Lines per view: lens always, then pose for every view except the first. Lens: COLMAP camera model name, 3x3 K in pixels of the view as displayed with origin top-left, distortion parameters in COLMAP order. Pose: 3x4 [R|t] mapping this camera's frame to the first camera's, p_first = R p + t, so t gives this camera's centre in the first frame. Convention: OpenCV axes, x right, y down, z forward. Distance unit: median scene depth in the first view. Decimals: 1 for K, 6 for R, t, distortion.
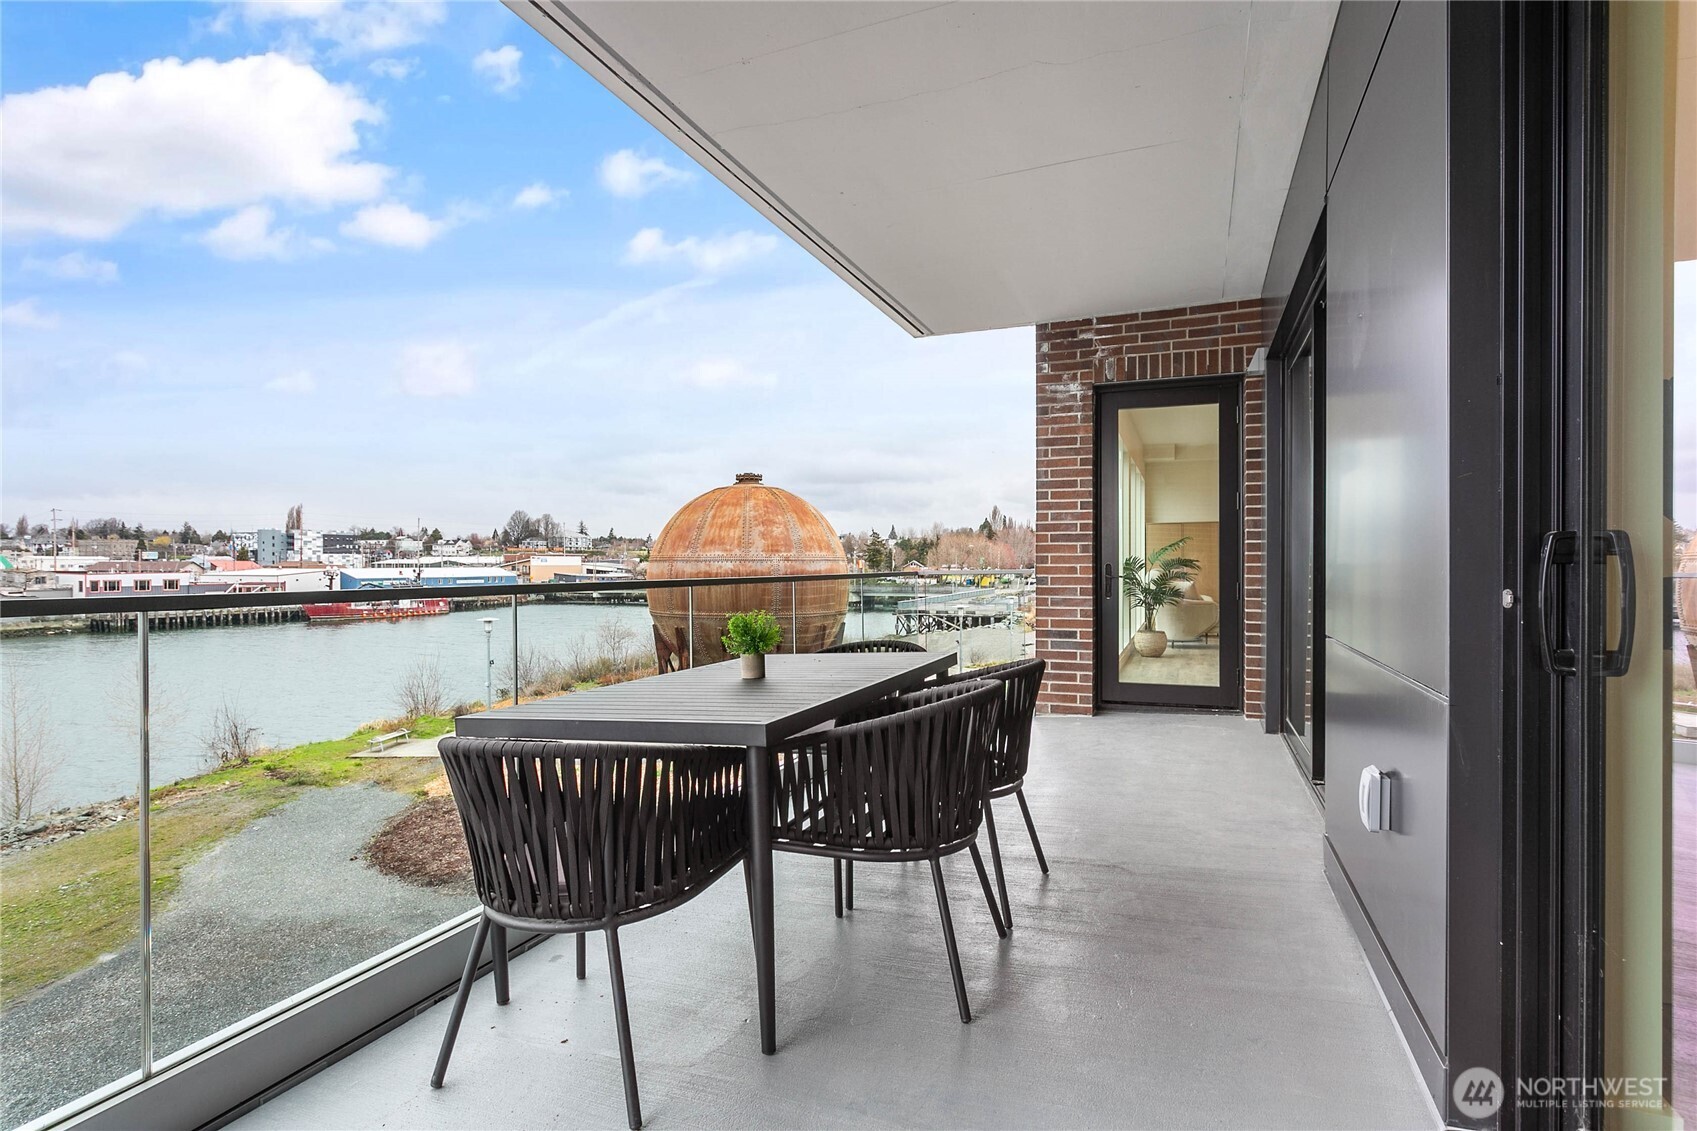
lens RADIAL K [[824.9, 0, 866.7], [0, 824.9, 567.3], [0, 0, 1]] dist [-0.002599, 0.000600]
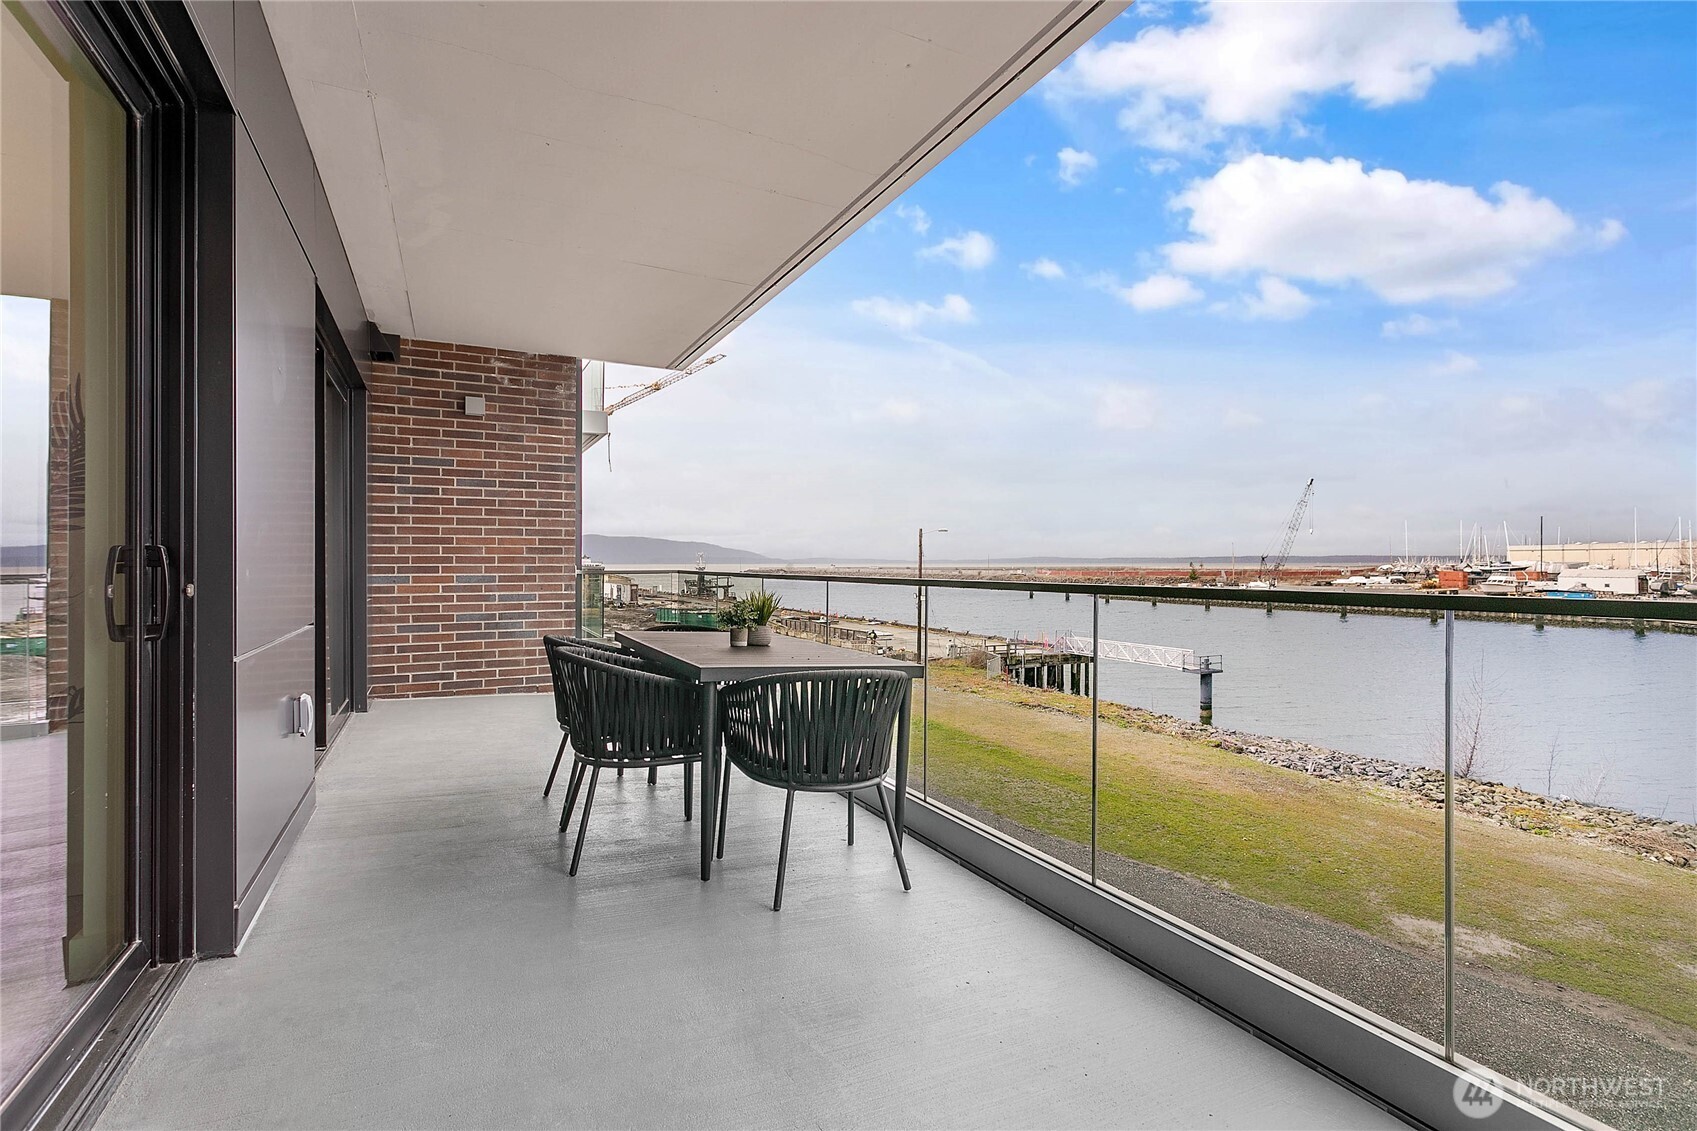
lens RADIAL K [[815.4, 0, 840.9], [0, 815.4, 567.1], [0, 0, 1]] dist [0.000366, 0.000746]
pose [[-0.687860, 0.005443, -0.725823, 0.639221], [0.000268, 0.999974, 0.007245, -0.020543], [0.725843, 0.004789, -0.687843, 1.744830]]
